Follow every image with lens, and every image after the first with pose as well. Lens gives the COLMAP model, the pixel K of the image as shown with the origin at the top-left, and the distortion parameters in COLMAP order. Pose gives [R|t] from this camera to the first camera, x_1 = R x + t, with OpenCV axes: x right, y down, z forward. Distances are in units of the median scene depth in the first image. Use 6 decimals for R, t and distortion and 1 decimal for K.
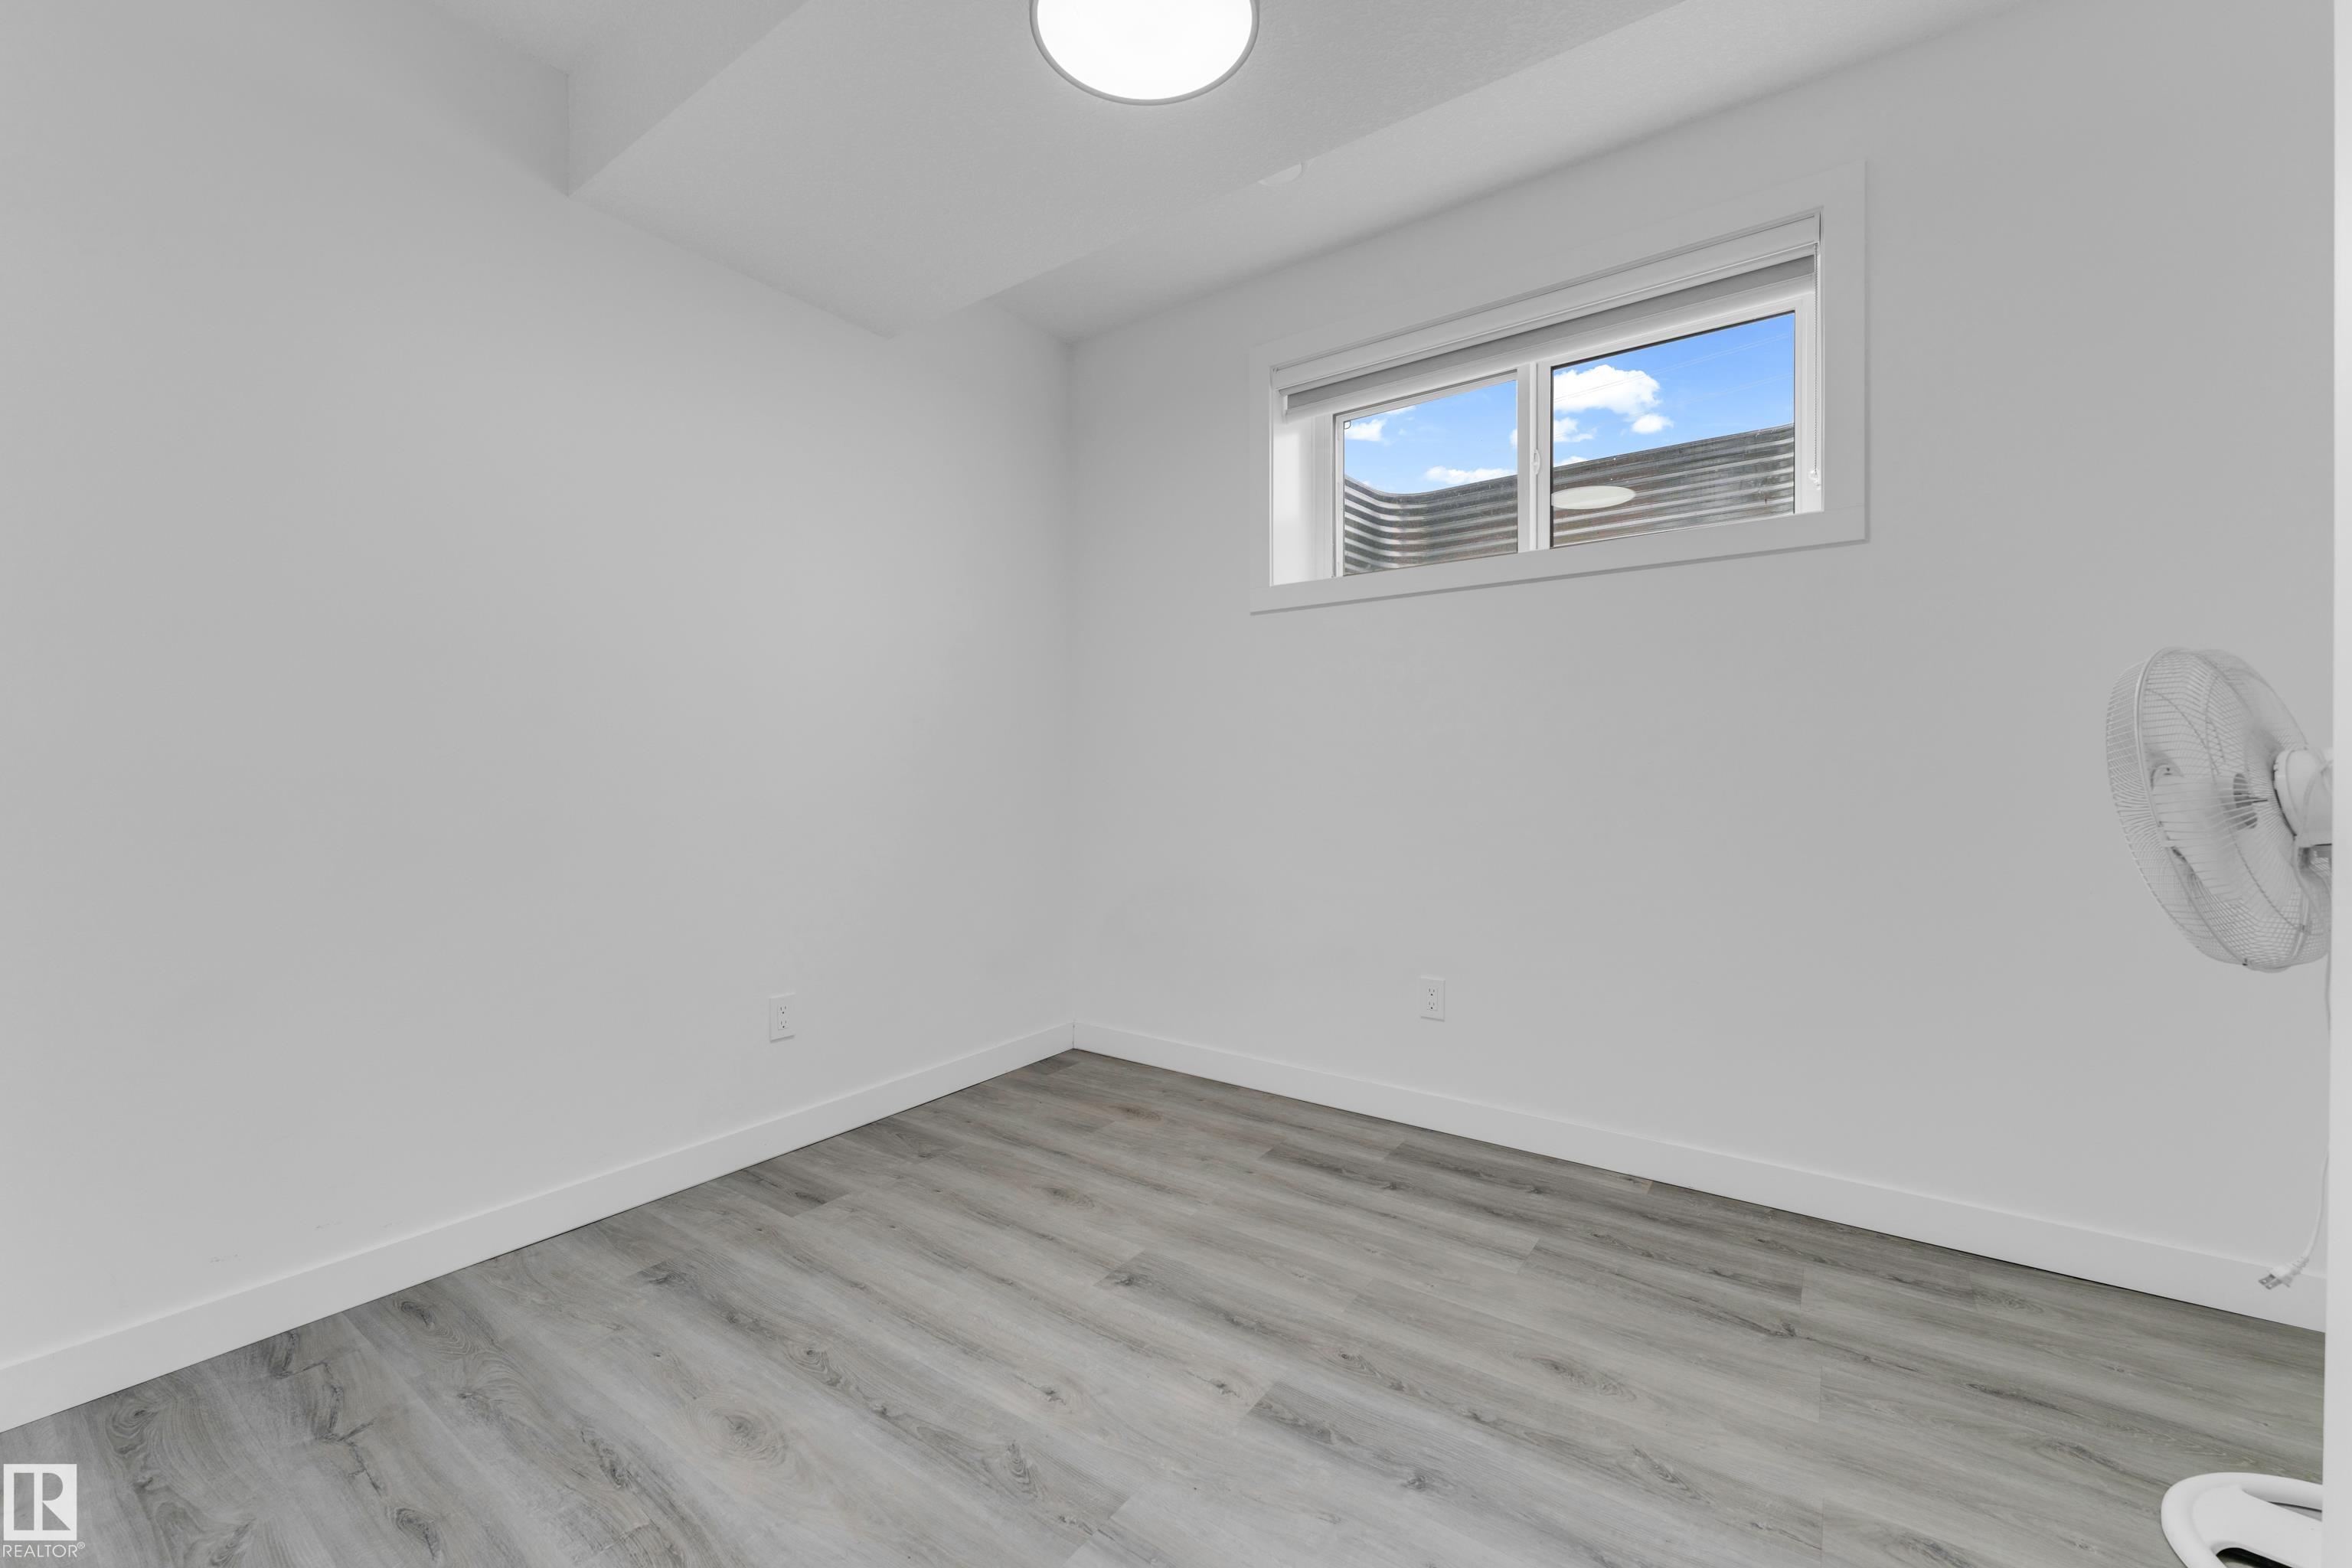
lens RADIAL K [[958.1, 0, 1171.5], [0, 958.1, 776.4], [0, 0, 1]] dist [0.000917, 0.000138]
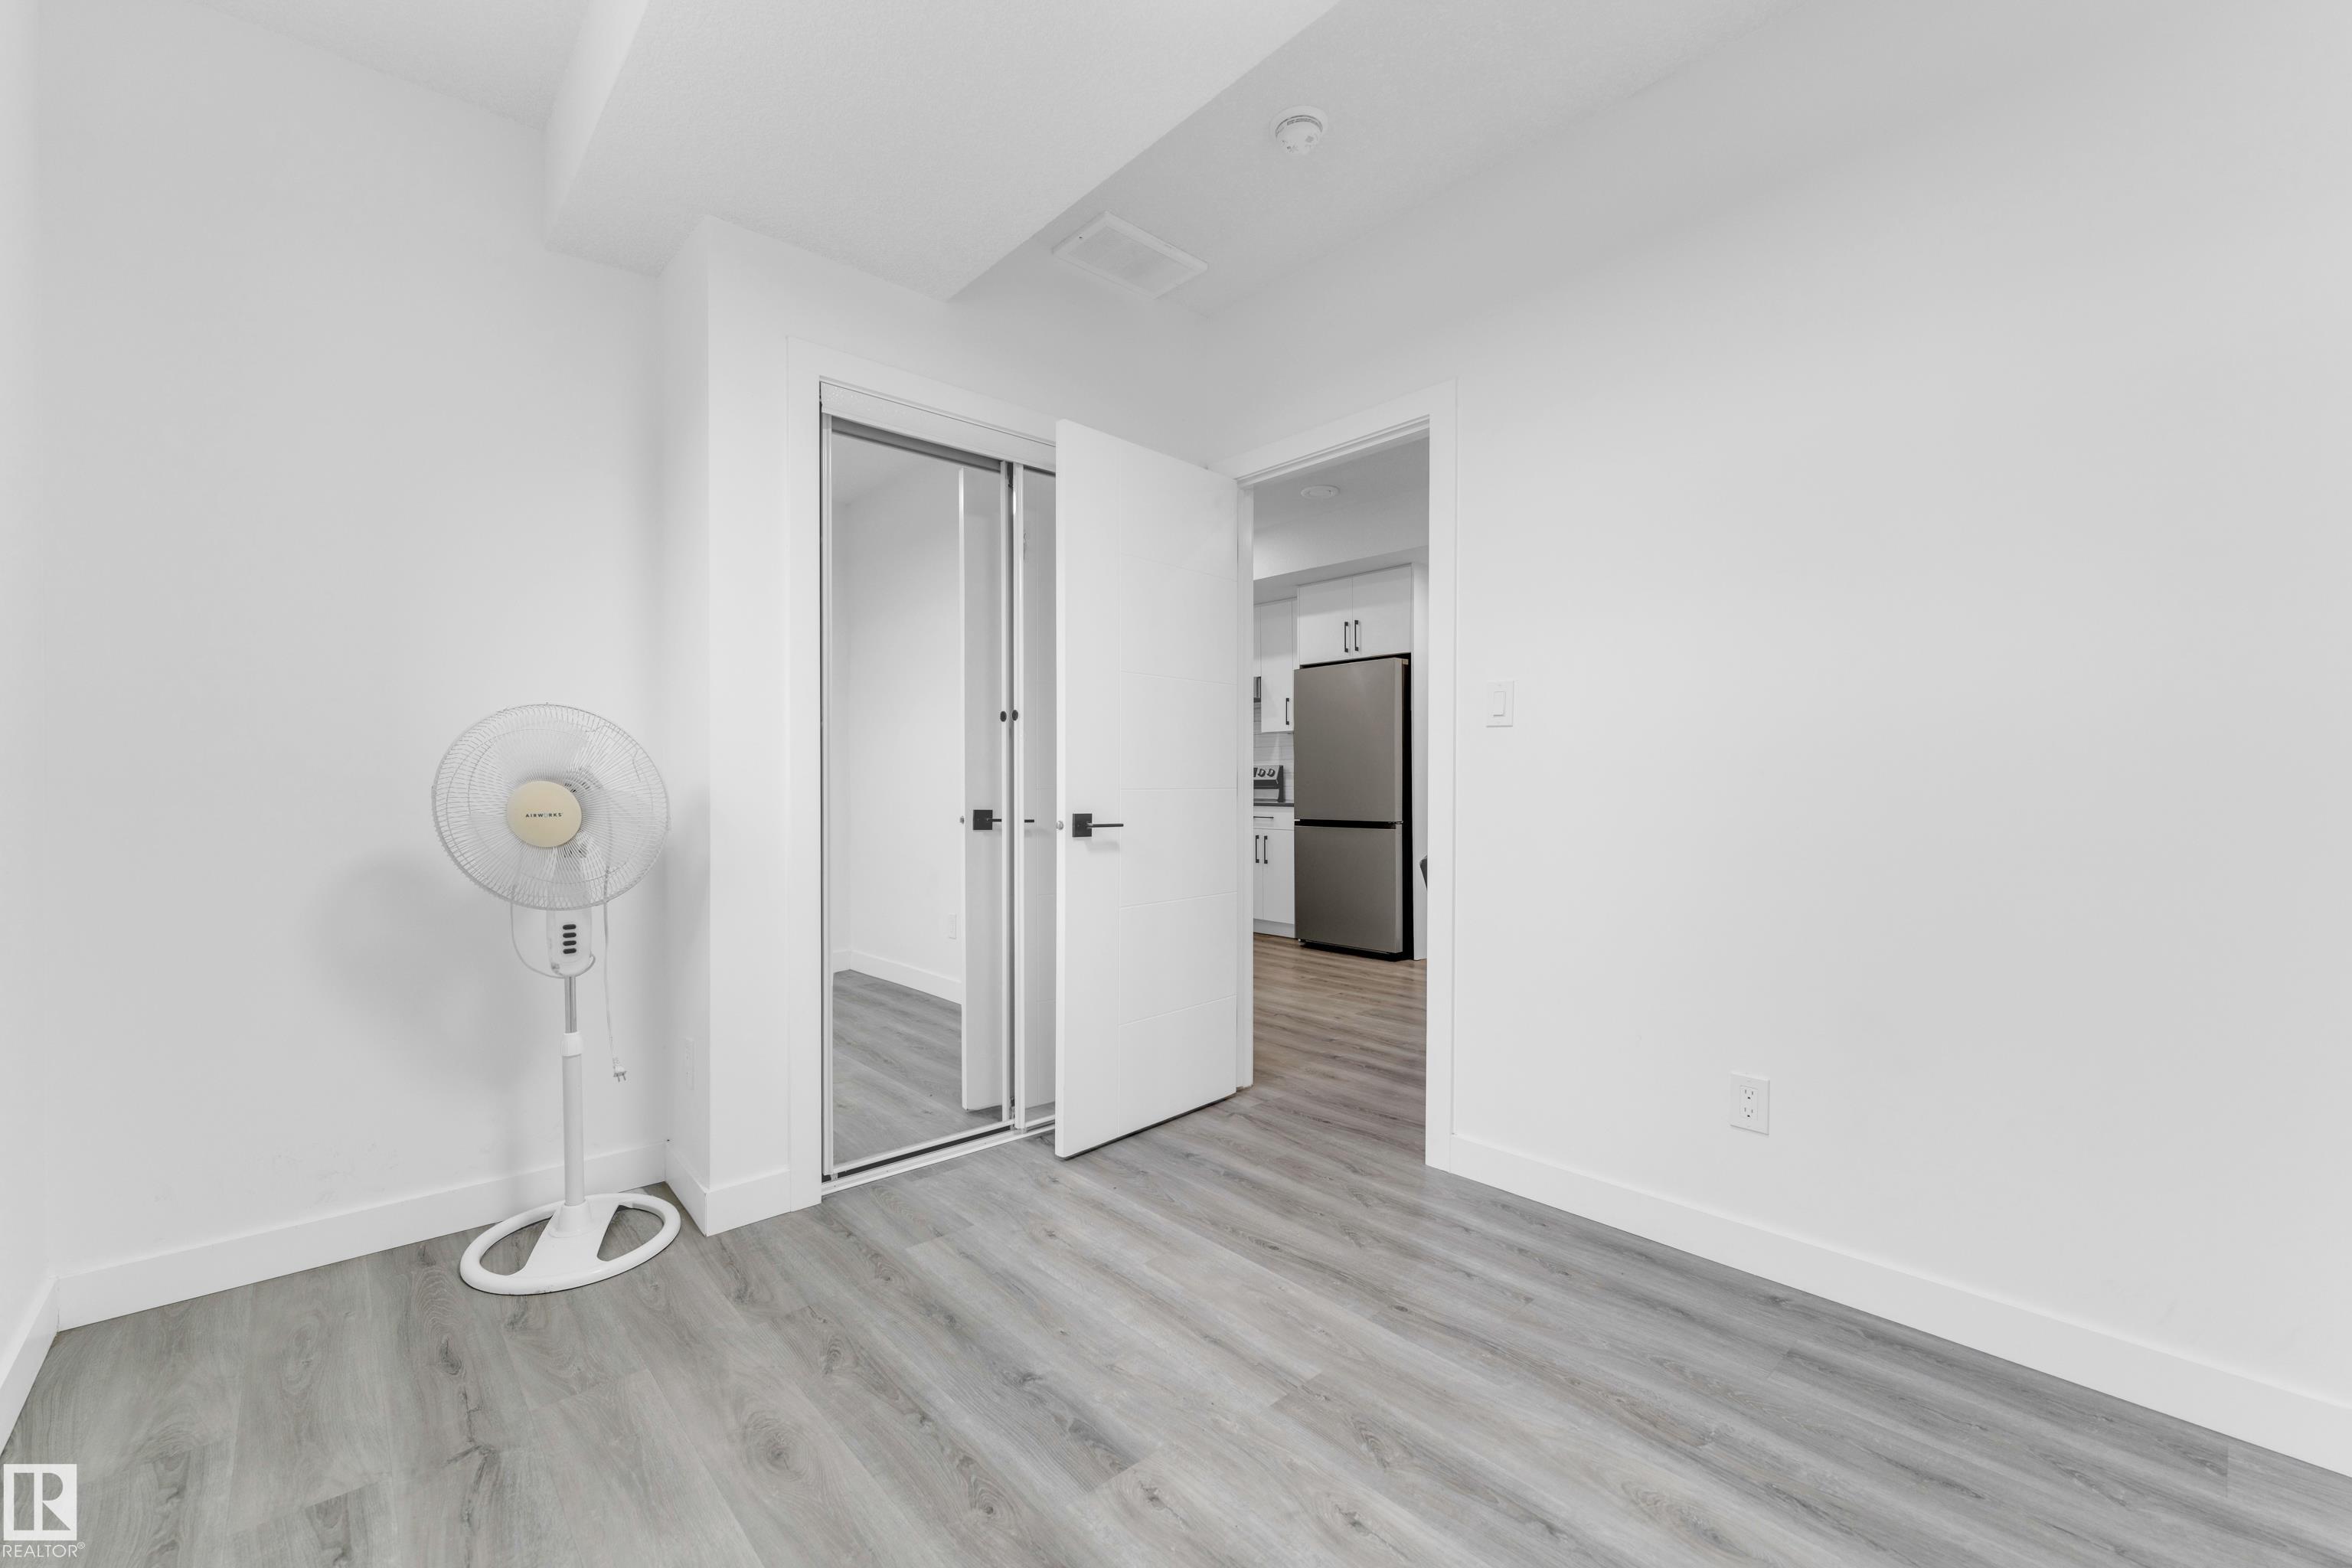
lens RADIAL K [[958.1, 0, 1159.3], [0, 958.1, 787.6], [0, 0, 1]] dist [0.000917, 0.000138]
pose [[-0.977099, 0.003976, 0.212750, -0.147969], [0.005162, 0.999974, 0.005019, -0.005095], [-0.212724, 0.006003, -0.977094, 1.963861]]
